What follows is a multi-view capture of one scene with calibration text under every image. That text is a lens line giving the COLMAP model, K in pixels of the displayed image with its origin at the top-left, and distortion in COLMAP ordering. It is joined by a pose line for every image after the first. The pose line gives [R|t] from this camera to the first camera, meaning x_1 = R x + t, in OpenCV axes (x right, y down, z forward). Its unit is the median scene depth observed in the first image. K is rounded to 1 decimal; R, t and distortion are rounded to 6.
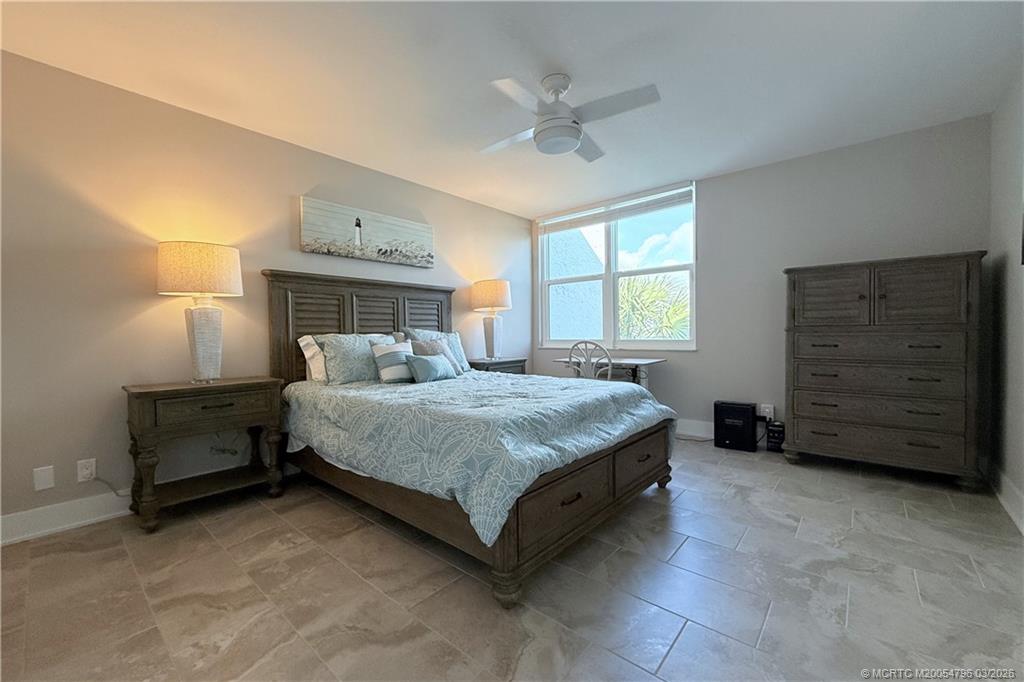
lens RADIAL K [[407.8, 0, 505.9], [0, 407.8, 349.9], [0, 0, 1]] dist [-0.002519, 0.000883]
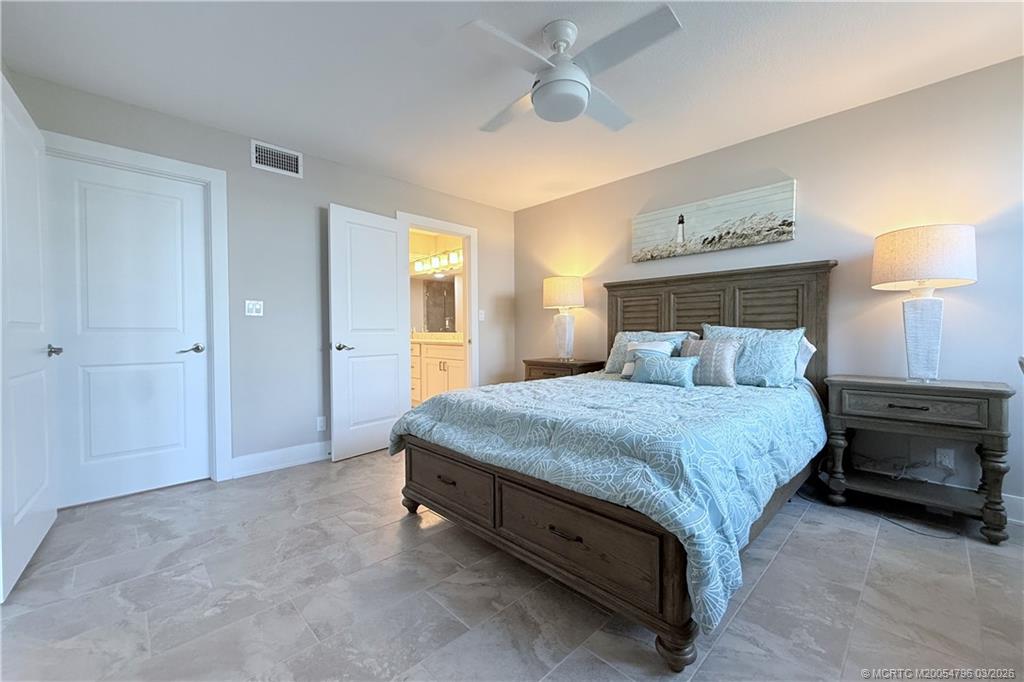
lens RADIAL K [[407.8, 0, 501.9], [0, 407.8, 338.7], [0, 0, 1]] dist [-0.002519, 0.000883]
pose [[-0.064637, 0.020569, -0.997697, 0.661026], [-0.037438, 0.999034, 0.023022, -0.027807], [0.997206, 0.038840, -0.063805, 0.634381]]
